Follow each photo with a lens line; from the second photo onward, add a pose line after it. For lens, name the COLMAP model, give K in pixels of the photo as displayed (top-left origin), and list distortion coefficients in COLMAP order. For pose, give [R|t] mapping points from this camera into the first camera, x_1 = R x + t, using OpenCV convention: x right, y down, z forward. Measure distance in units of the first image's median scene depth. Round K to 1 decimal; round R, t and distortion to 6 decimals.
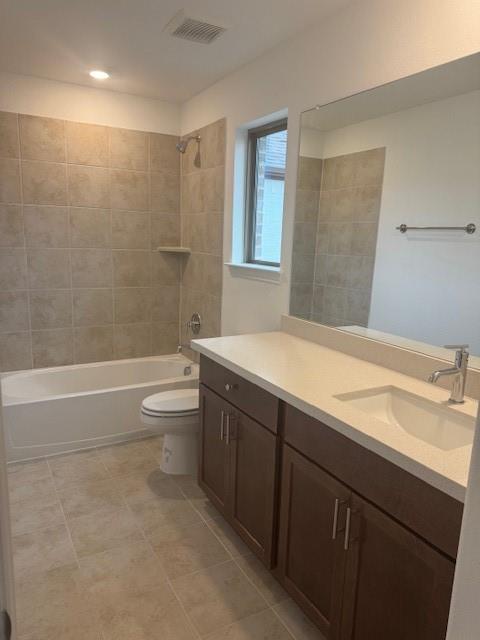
lens RADIAL K [[453.7, 0, 244.2], [0, 453.7, 319.1], [0, 0, 1]] dist [0.047676, -0.072773]
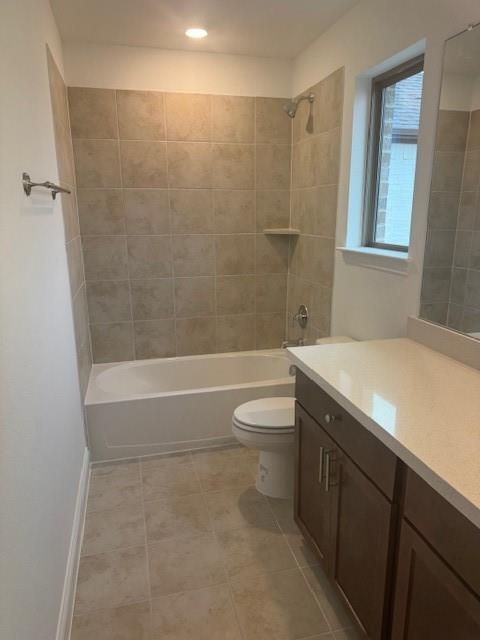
lens RADIAL K [[453.7, 0, 242.7], [0, 453.7, 324.7], [0, 0, 1]] dist [0.047676, -0.072773]
pose [[0.963275, 0.026600, -0.267198, 0.015733], [-0.010405, 0.998031, 0.061847, -0.031260], [0.268317, -0.056796, 0.961655, 0.143734]]
